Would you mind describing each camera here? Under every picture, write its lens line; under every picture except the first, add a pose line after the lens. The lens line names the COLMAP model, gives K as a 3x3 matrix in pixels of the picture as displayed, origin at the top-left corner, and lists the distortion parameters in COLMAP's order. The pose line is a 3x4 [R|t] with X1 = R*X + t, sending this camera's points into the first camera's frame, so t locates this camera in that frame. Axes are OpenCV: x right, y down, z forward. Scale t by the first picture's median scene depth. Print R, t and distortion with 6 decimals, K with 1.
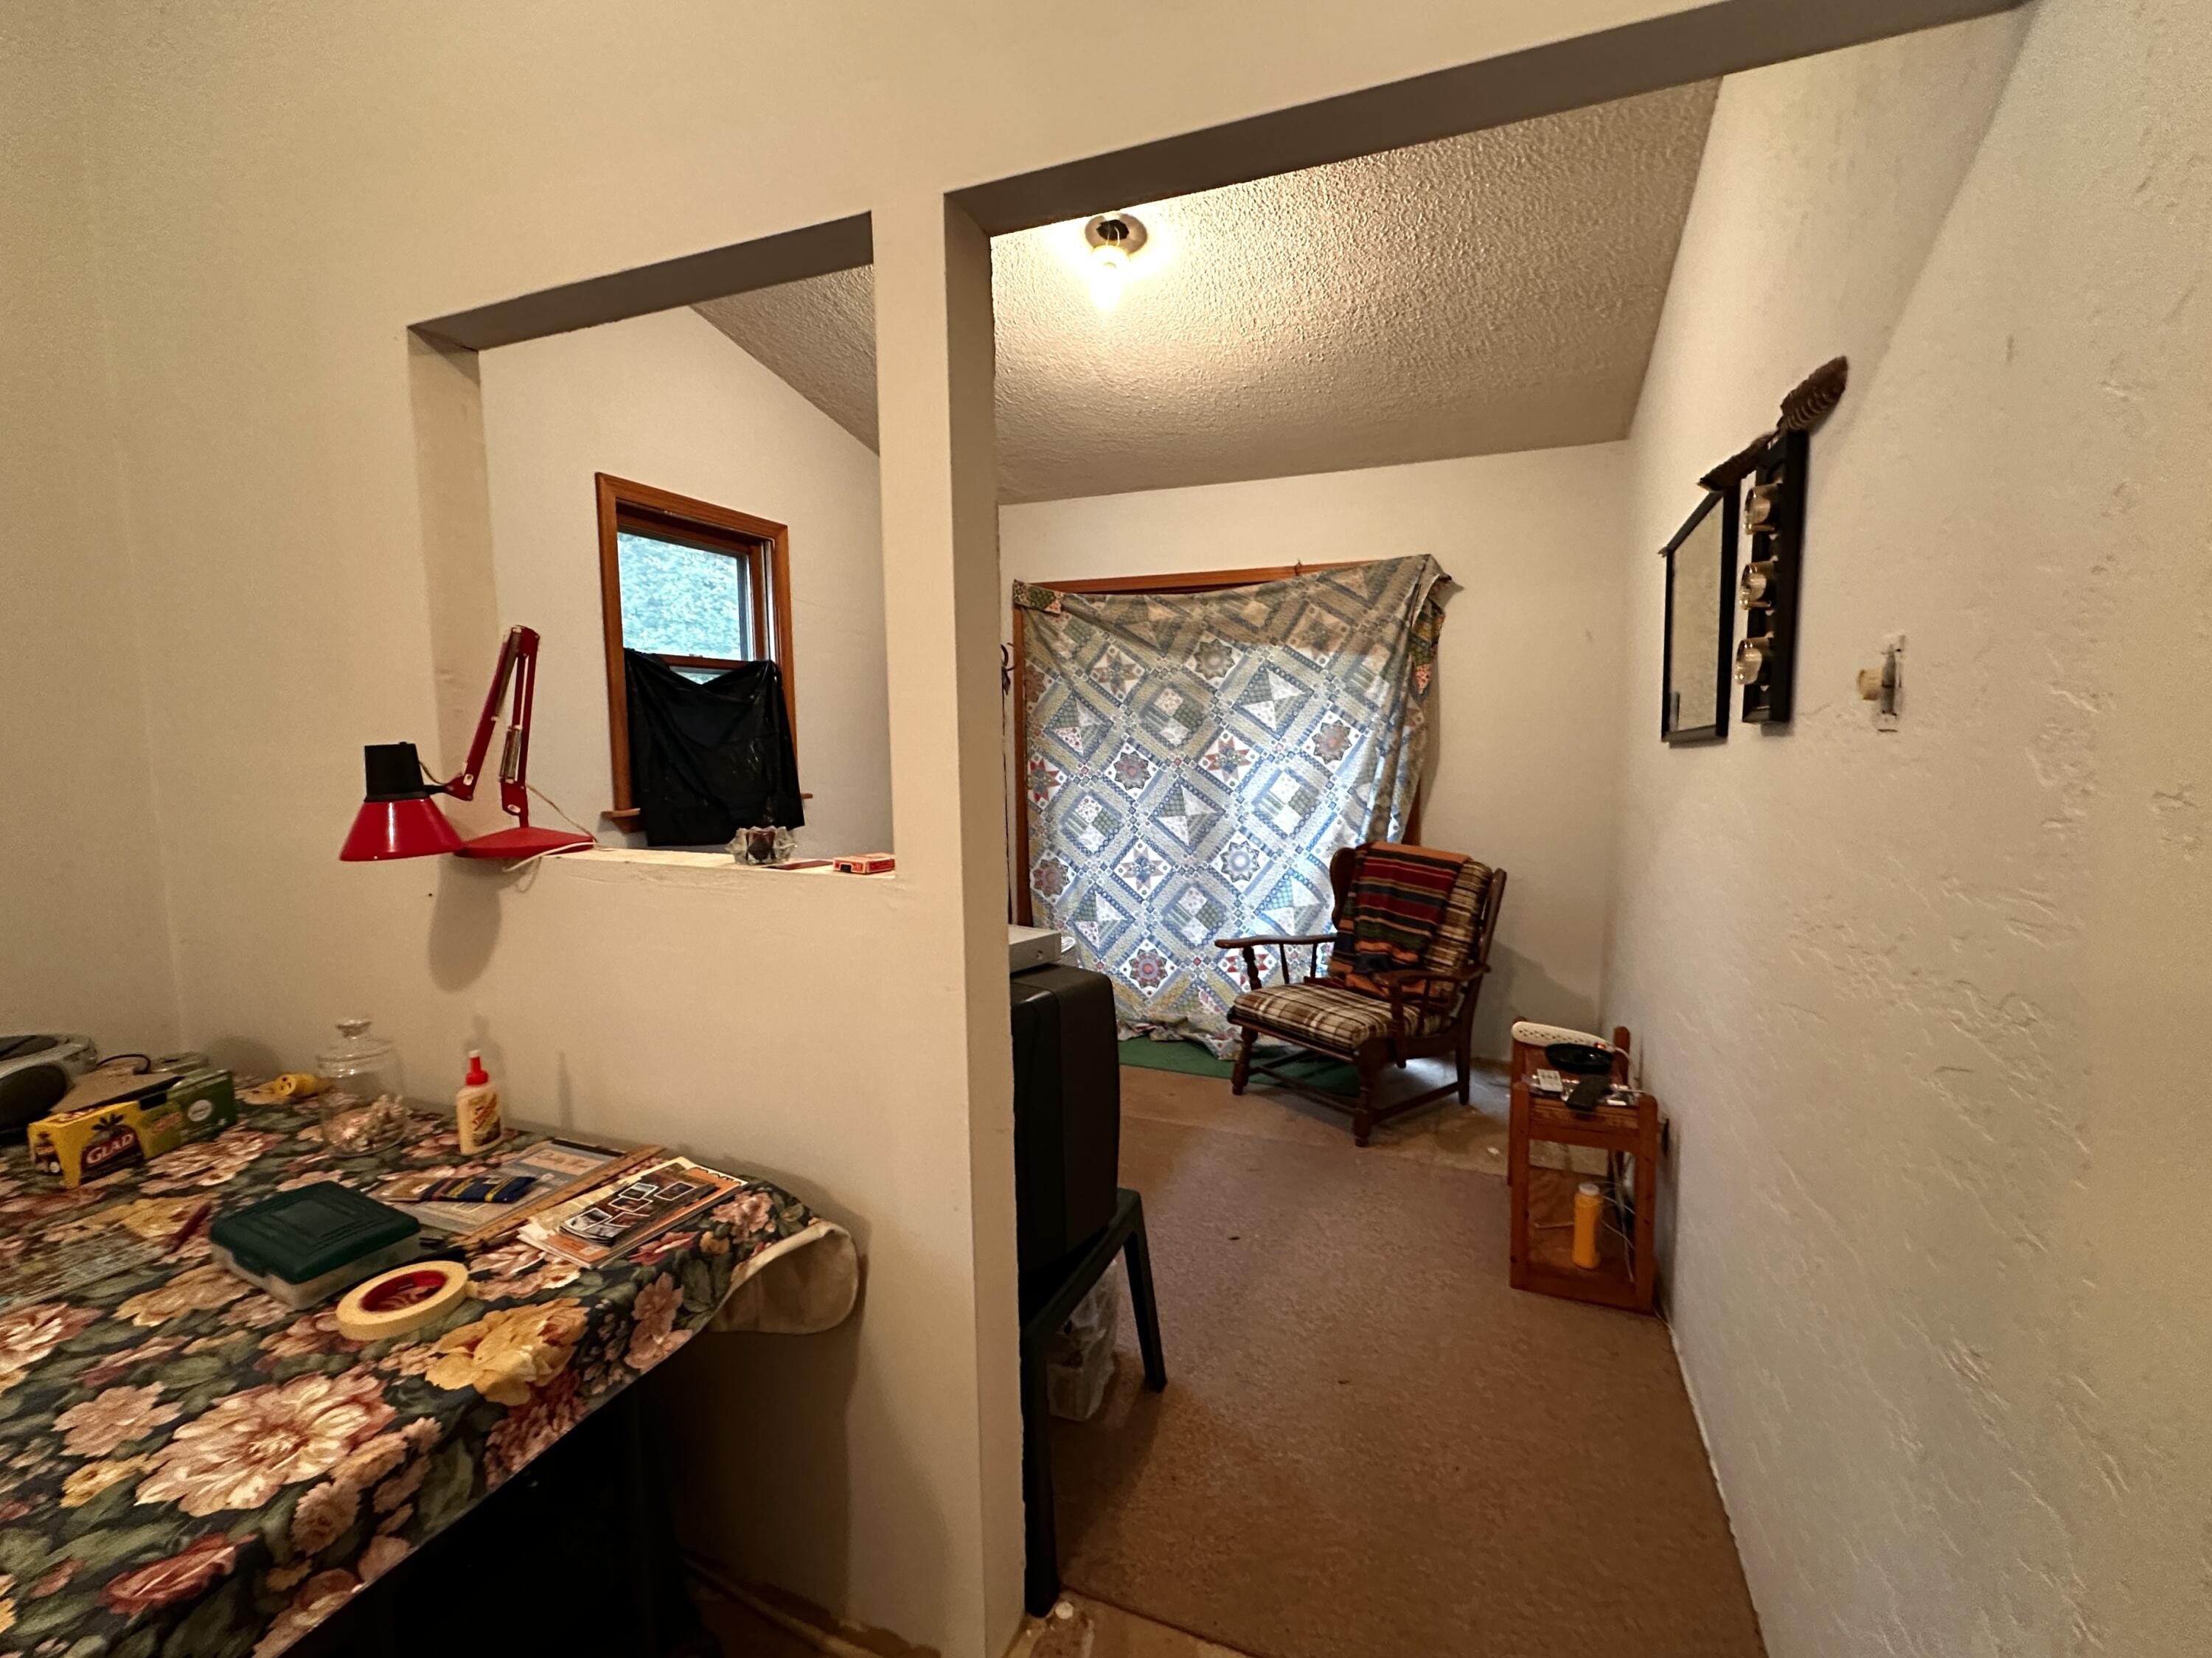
lens RADIAL K [[964.9, 0, 1096.5], [0, 964.9, 810.3], [0, 0, 1]] dist [-0.001080, 0.000273]
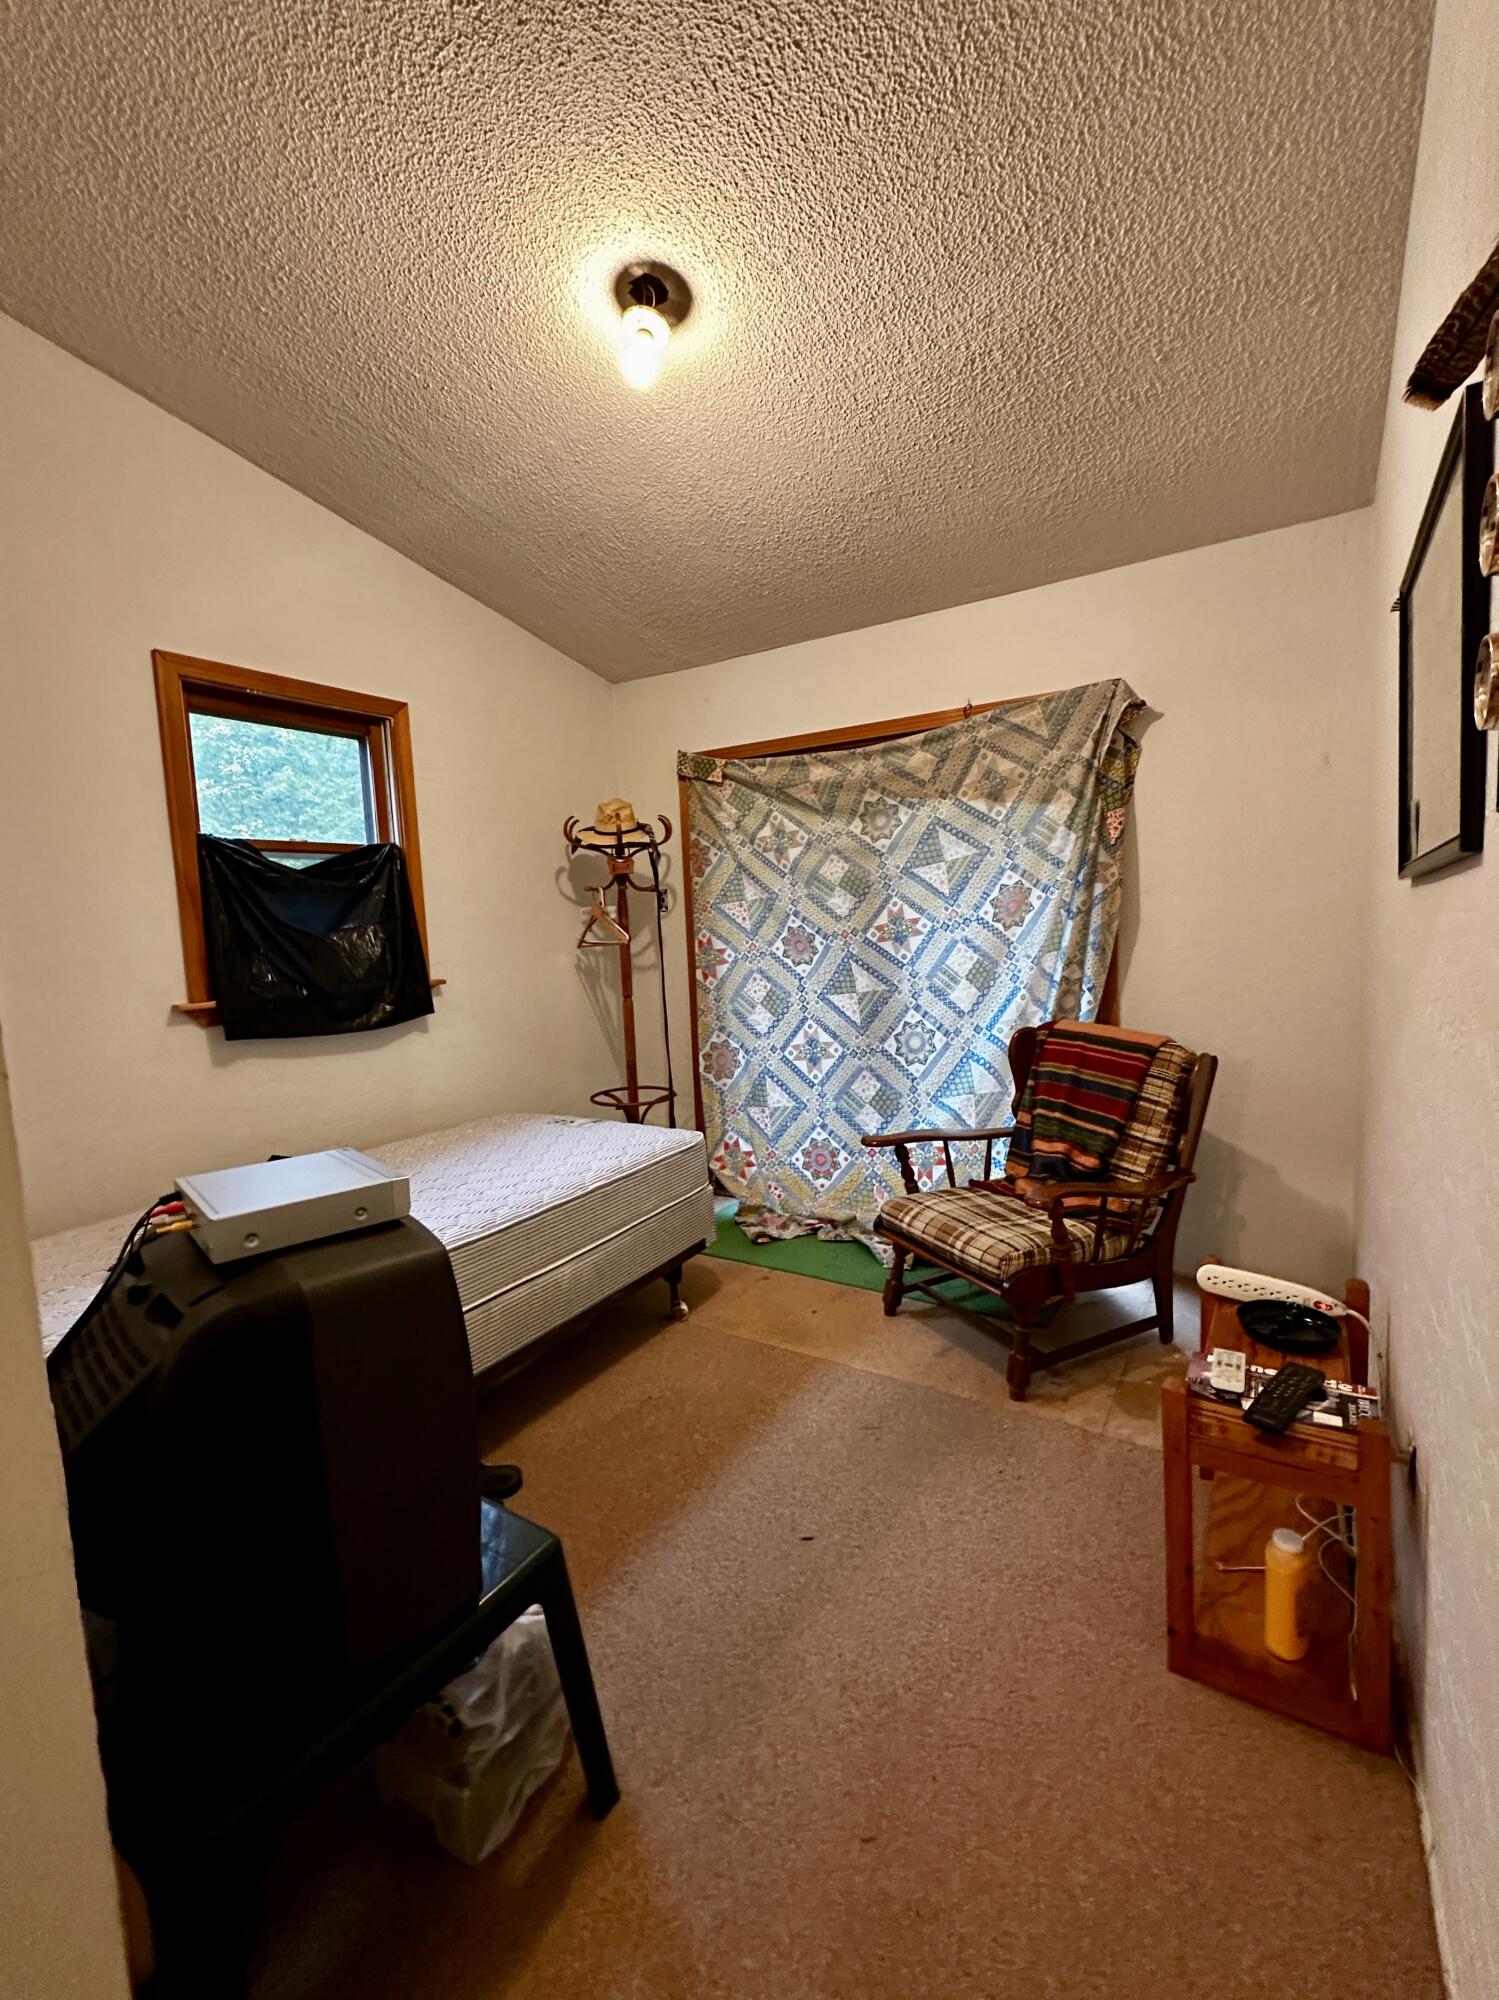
lens RADIAL K [[832.4, 0, 771.3], [0, 832.4, 984.7], [0, 0, 1]] dist [-0.001229, -0.000403]
pose [[0.983751, -0.022496, -0.178122, 0.175342], [0.022663, 0.999743, -0.001100, -0.003777], [0.178101, -0.002955, 0.984008, 0.237925]]
